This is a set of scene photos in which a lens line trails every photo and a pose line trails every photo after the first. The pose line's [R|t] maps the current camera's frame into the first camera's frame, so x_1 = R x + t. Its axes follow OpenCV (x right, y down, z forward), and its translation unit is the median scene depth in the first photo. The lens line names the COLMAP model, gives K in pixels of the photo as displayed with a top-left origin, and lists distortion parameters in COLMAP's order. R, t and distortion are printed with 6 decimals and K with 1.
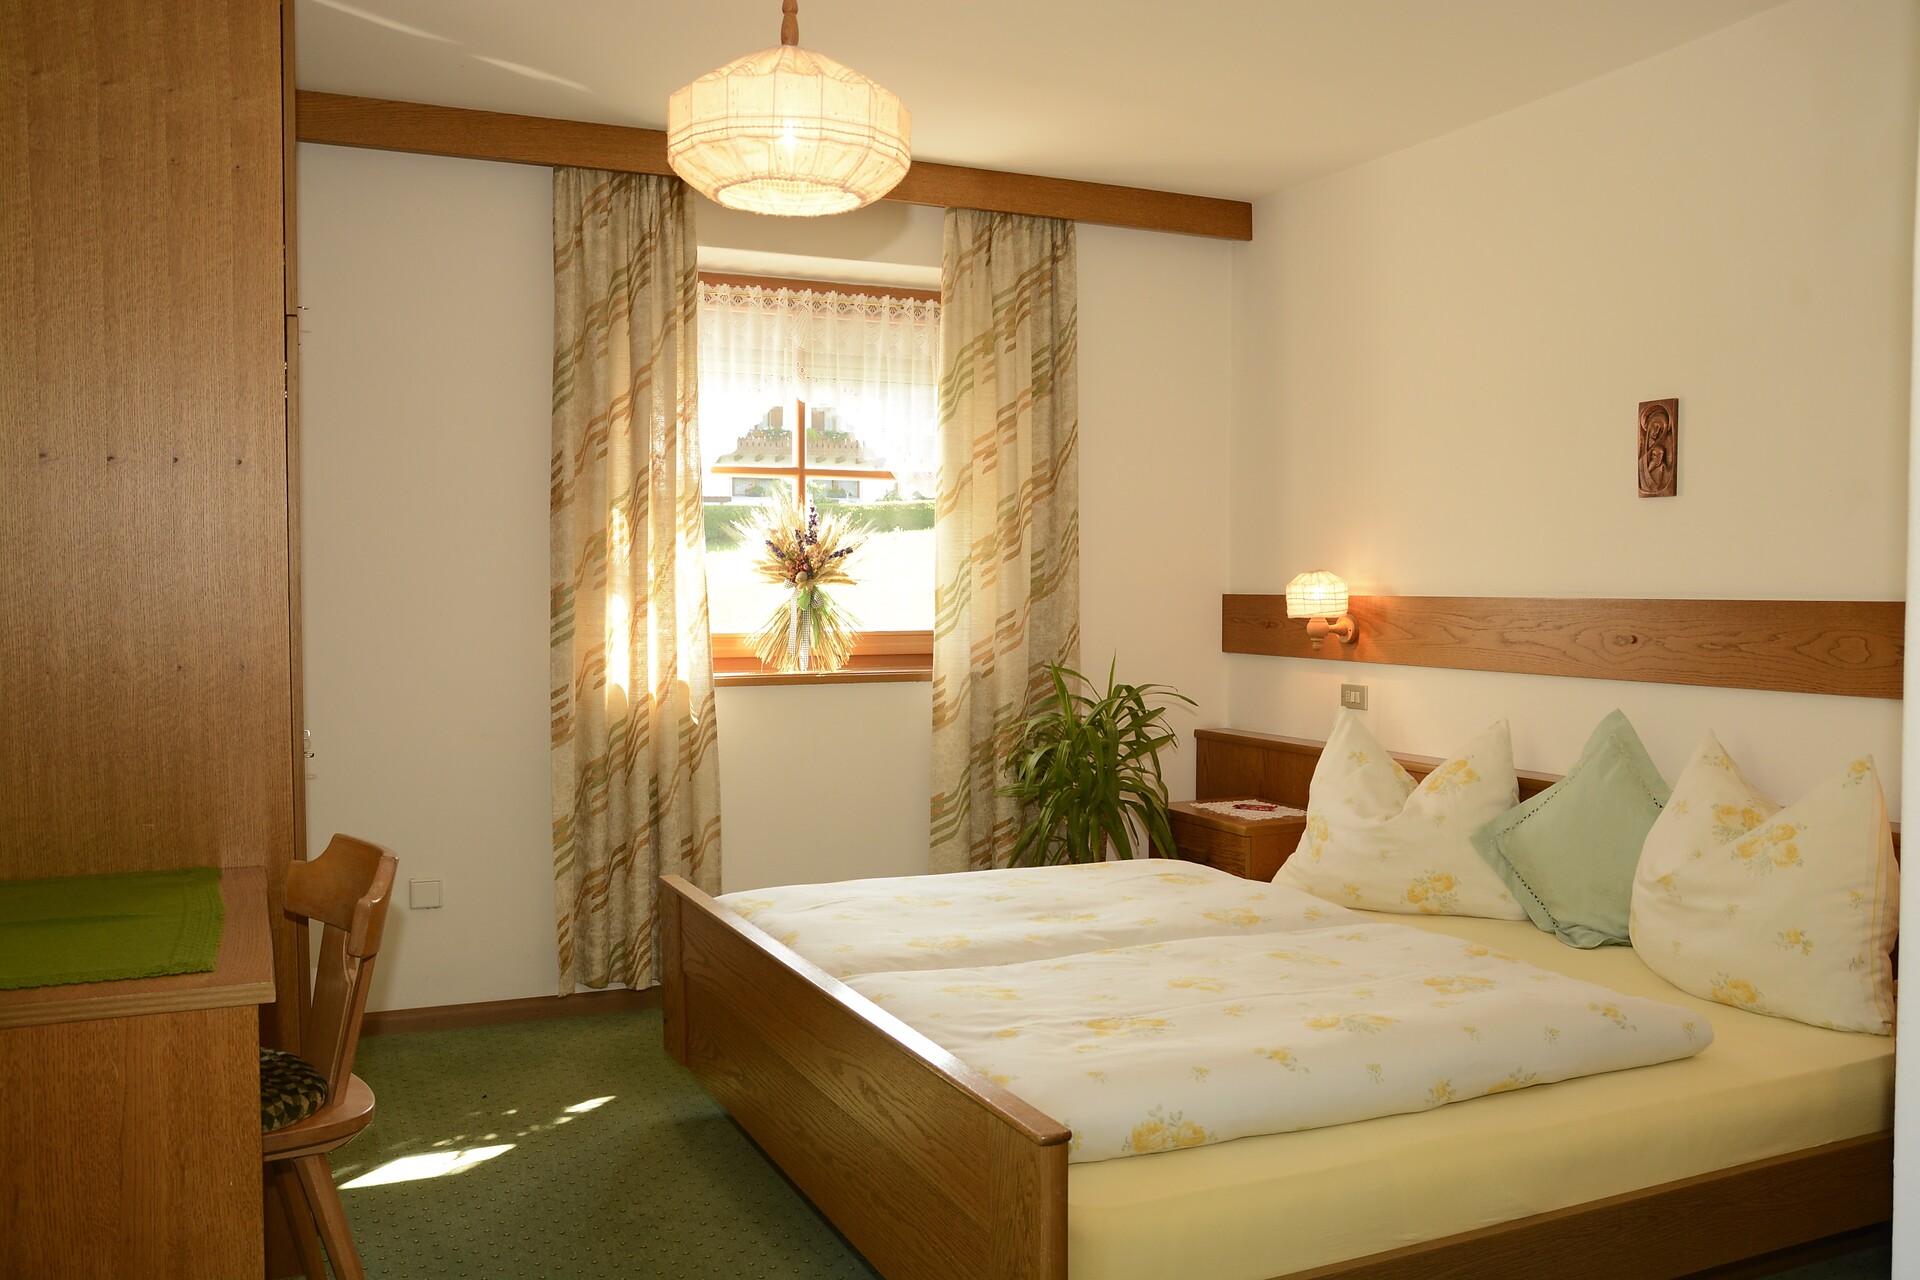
lens RADIAL K [[1630.9, 0, 960.0], [0, 1630.9, 640.0], [0, 0, 1]] dist [-0.111198, 0.176082]
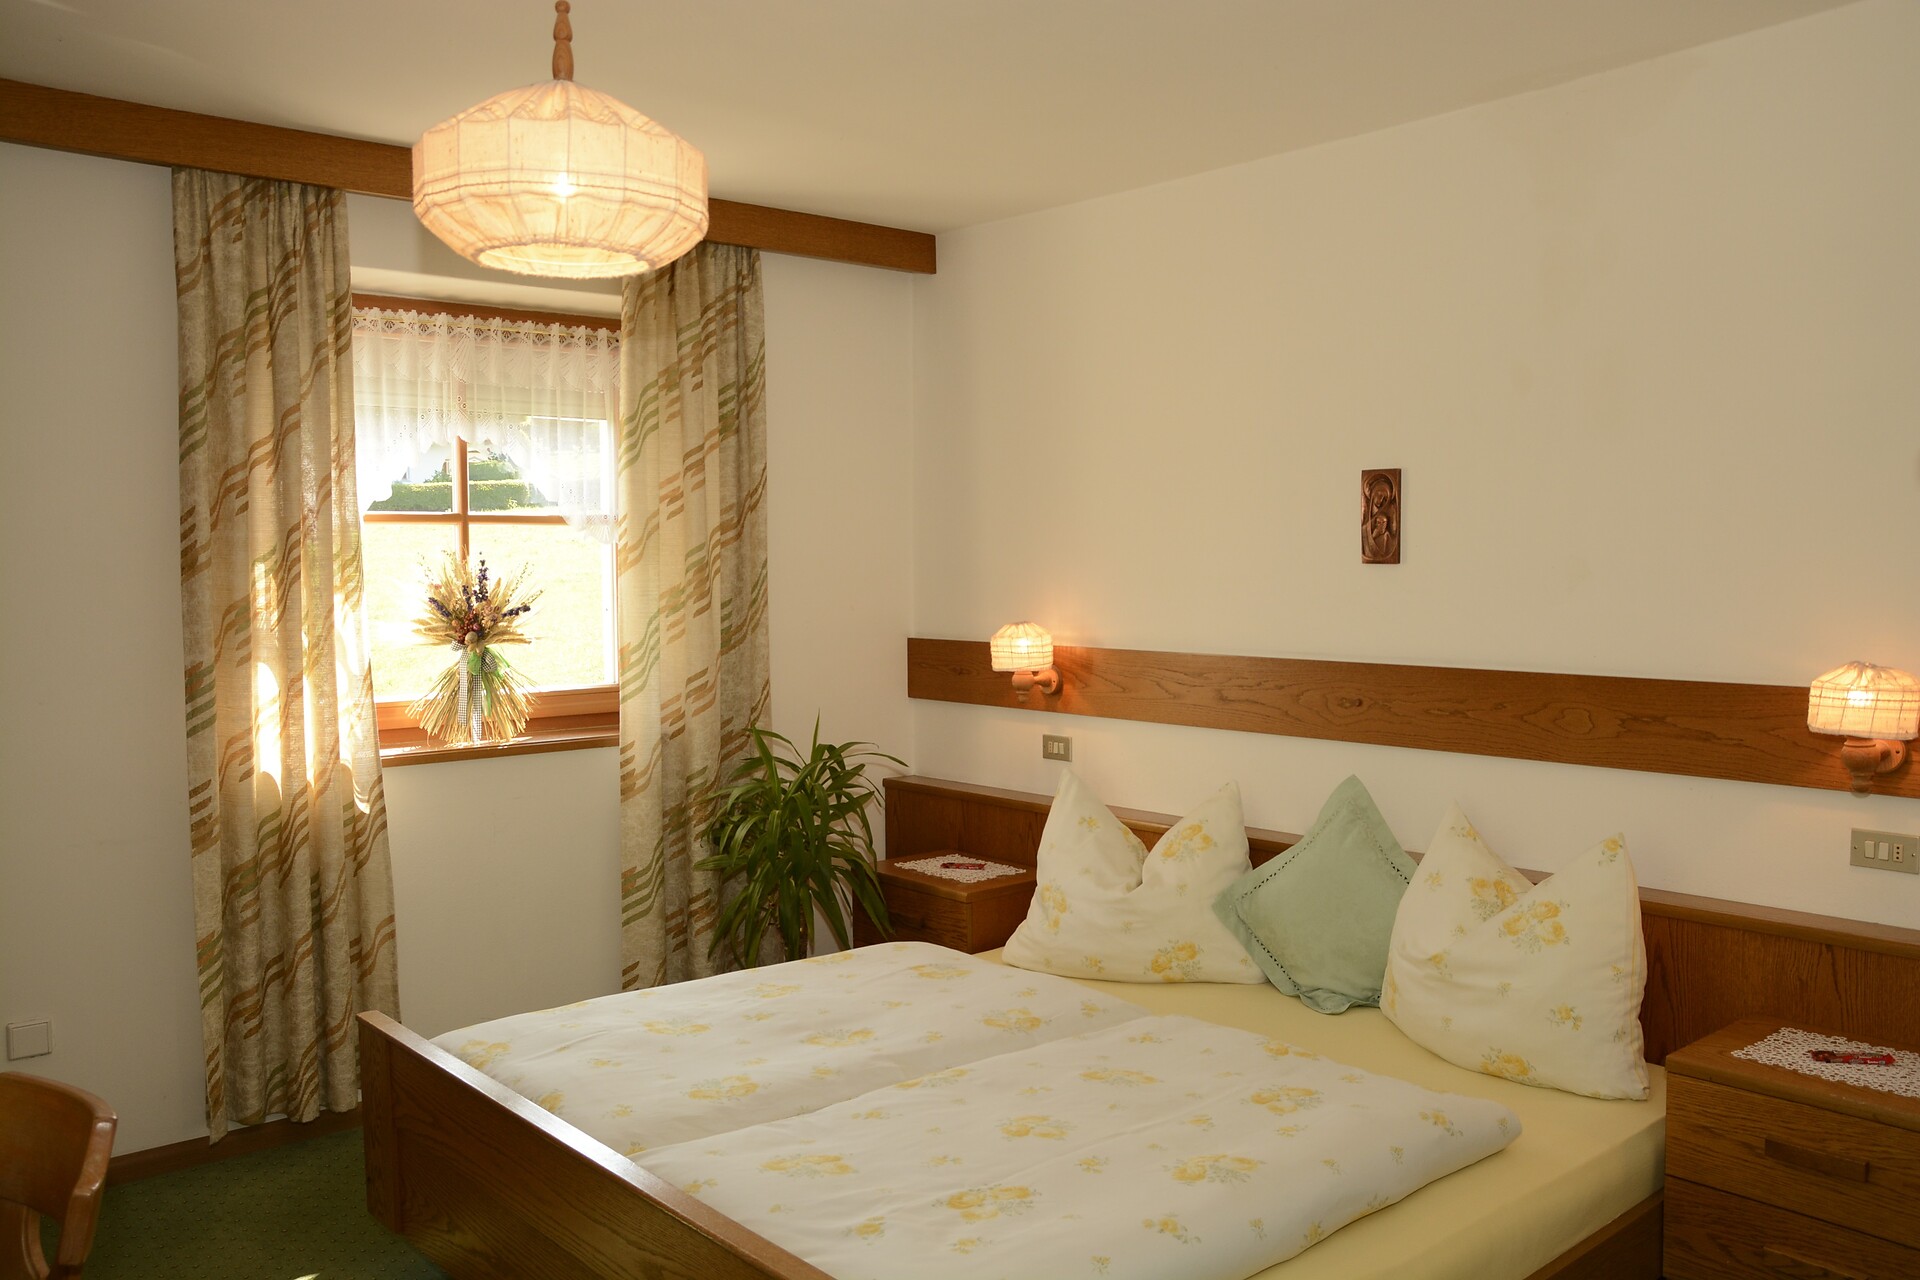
lens RADIAL K [[1587.7, 0, 960.0], [0, 1587.7, 640.0], [0, 0, 1]] dist [-0.111717, 0.141690]
pose [[0.957457, -0.023051, 0.287655, -0.095411], [0.016143, 0.999522, 0.026365, -0.060380], [-0.288125, -0.020599, 0.957371, 0.097478]]
